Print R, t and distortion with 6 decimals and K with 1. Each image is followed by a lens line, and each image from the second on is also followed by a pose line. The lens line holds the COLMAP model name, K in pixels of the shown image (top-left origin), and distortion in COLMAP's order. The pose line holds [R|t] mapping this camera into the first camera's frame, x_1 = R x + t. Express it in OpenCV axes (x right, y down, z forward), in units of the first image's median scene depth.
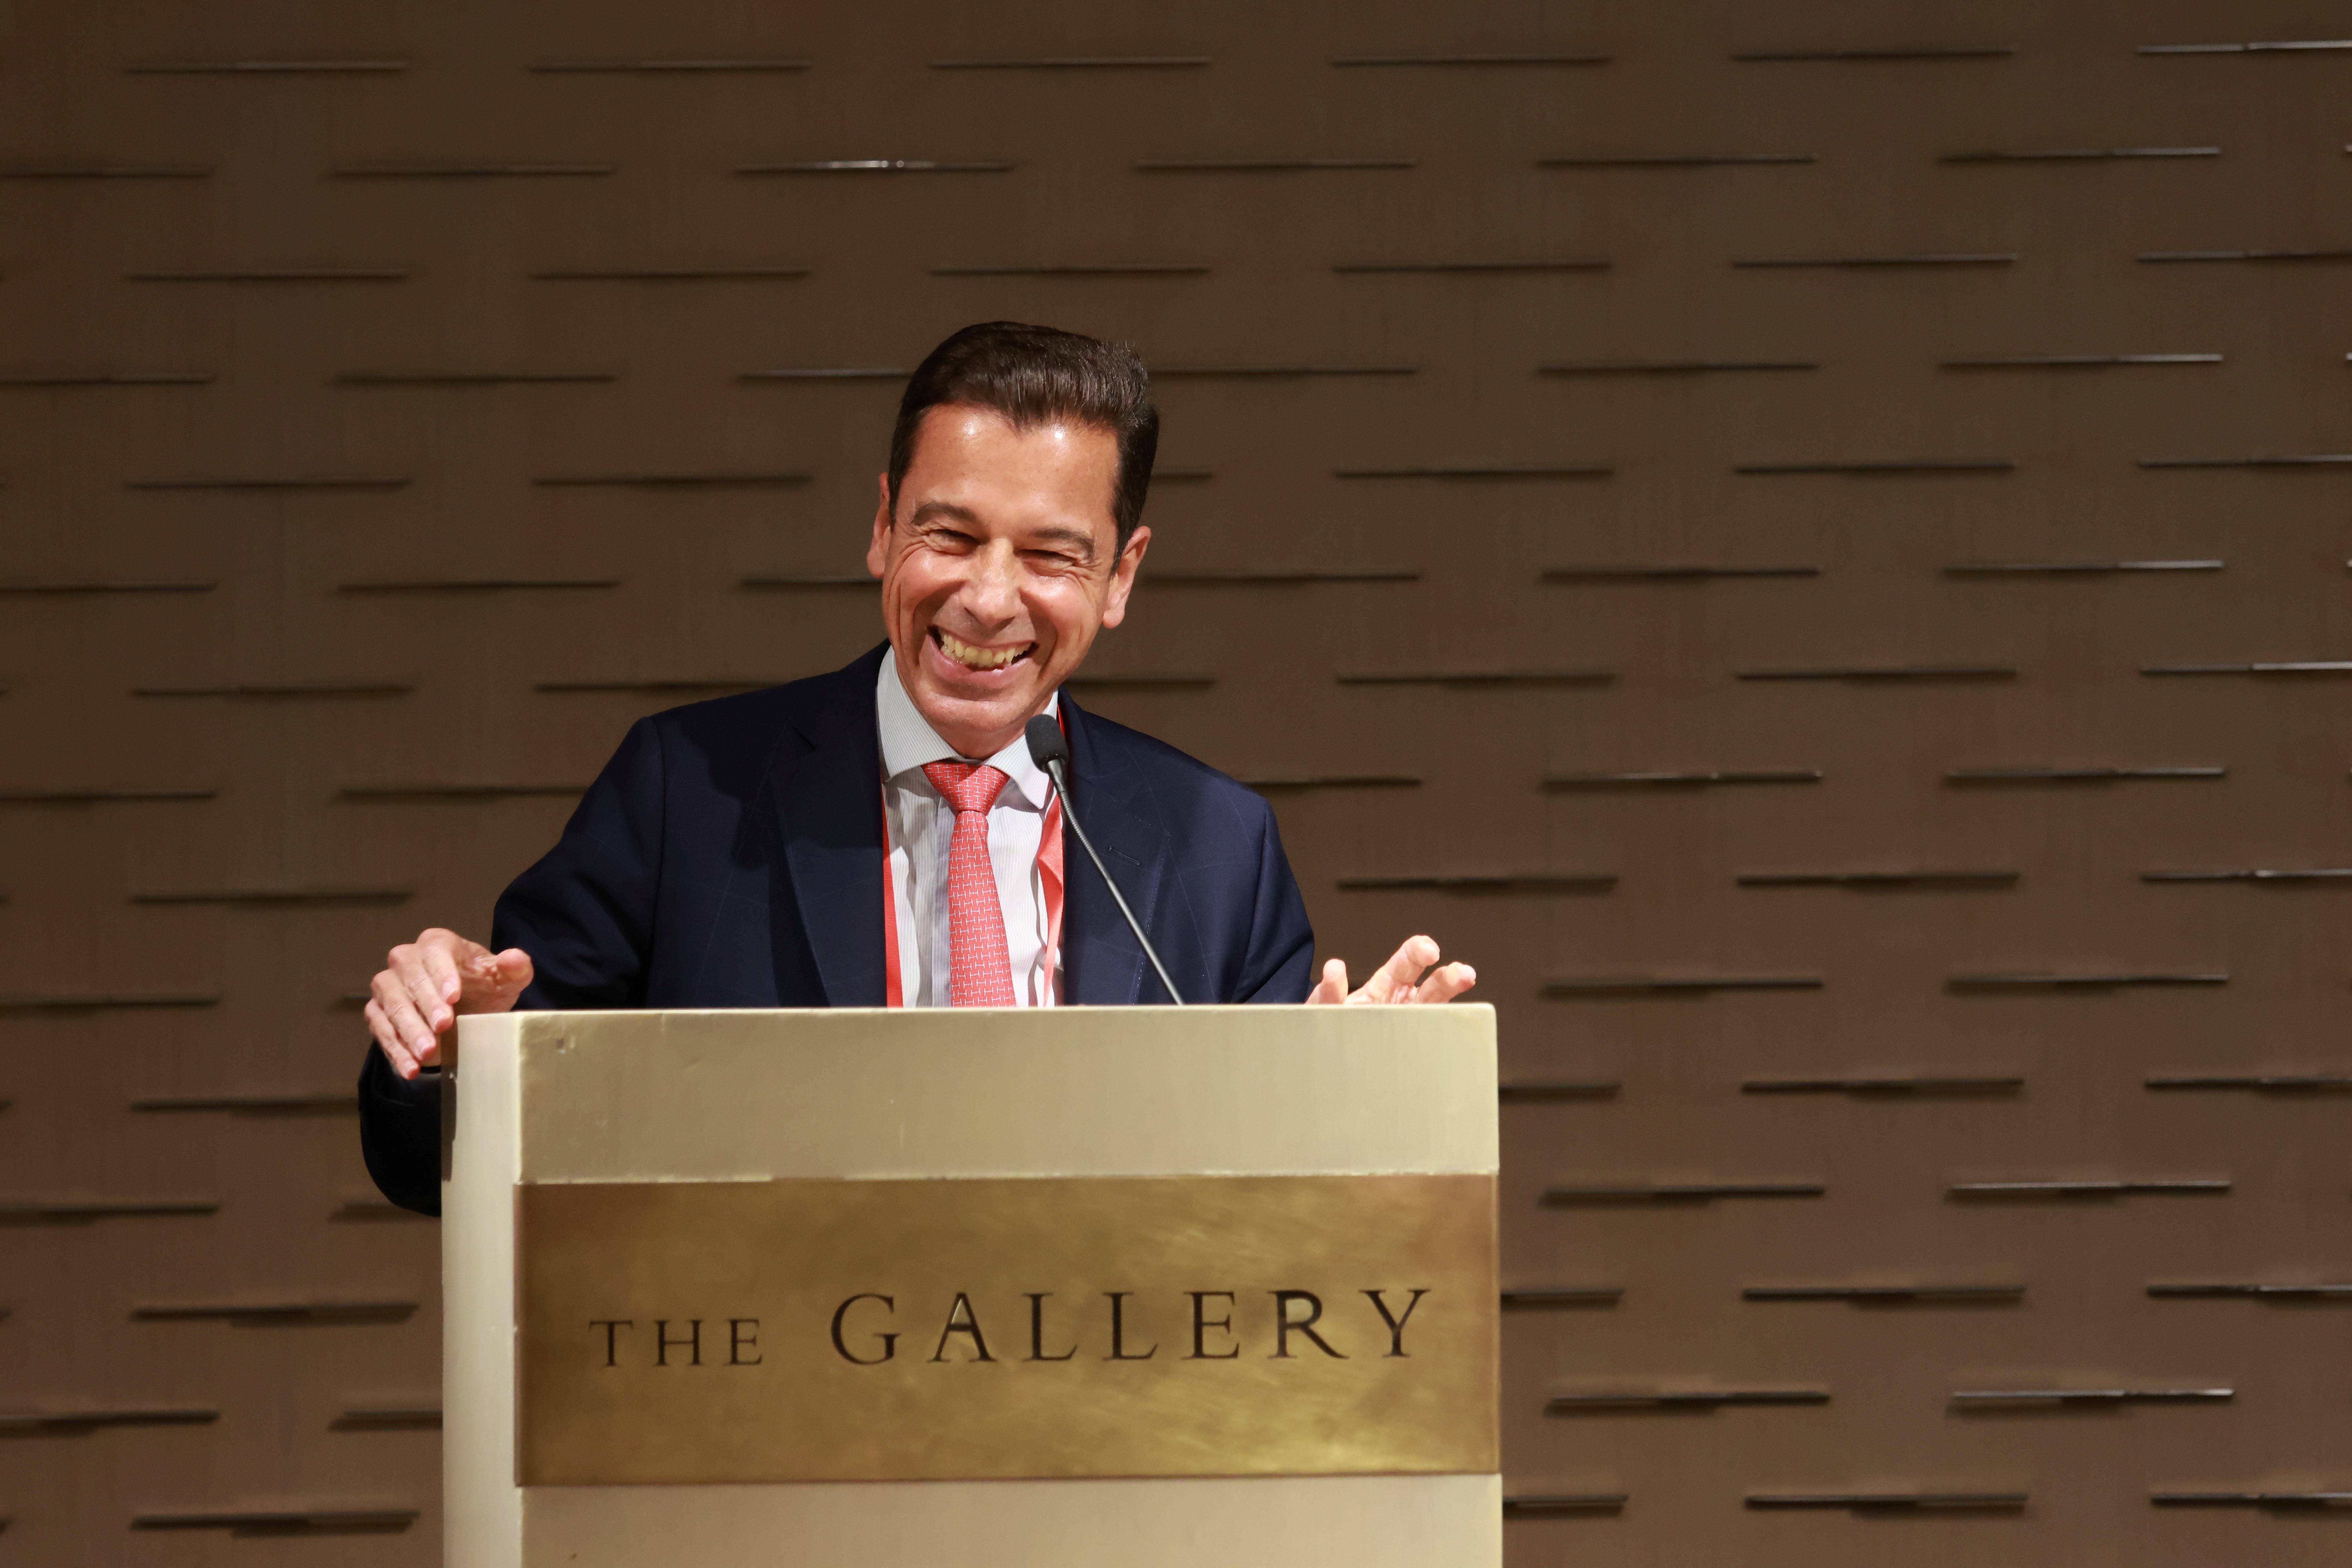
lens RADIAL K [[11853.7, 0, 1172.8], [0, 11853.7, 793.6], [0, 0, 1]] dist [0.343684, 0.000000]
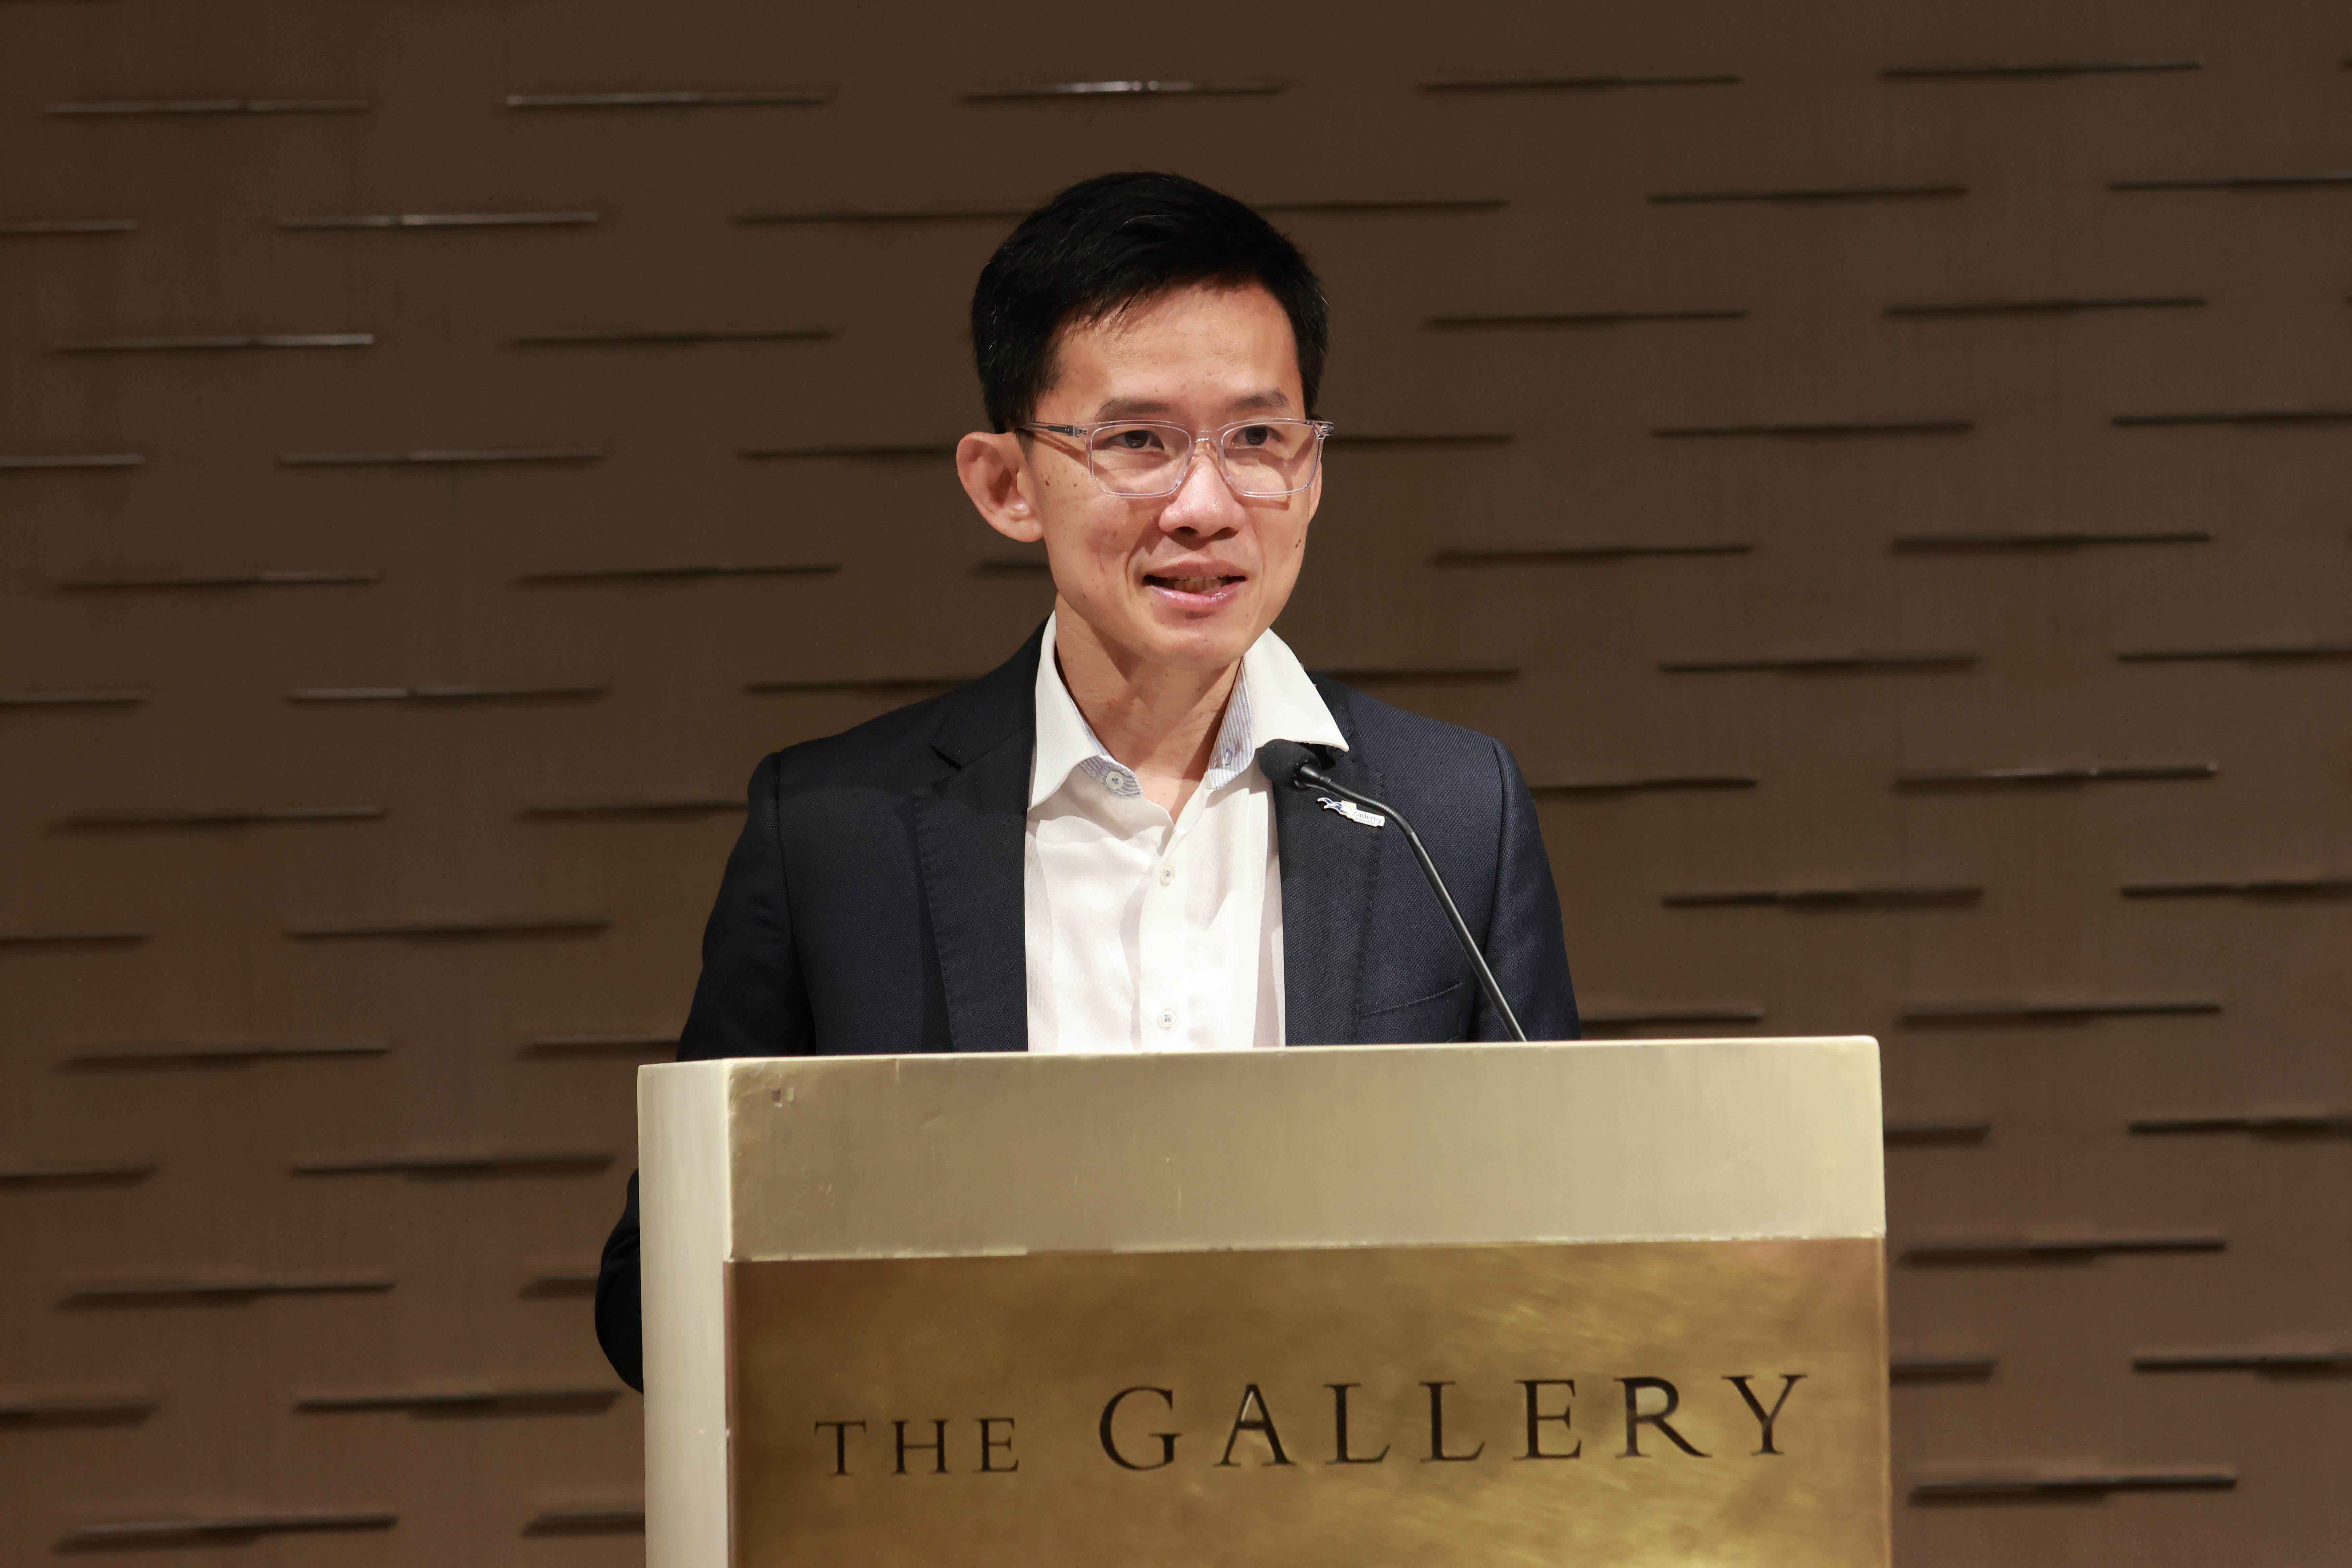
lens RADIAL K [[11853.7, 0, 1181.8], [0, 11853.7, 769.7], [0, 0, 1]] dist [0.343684, 0.000000]
pose [[0.999758, -0.012460, -0.018147, -0.005692], [0.012374, 0.999912, -0.004866, 0.001828], [0.018206, 0.004640, 0.999823, 0.124857]]
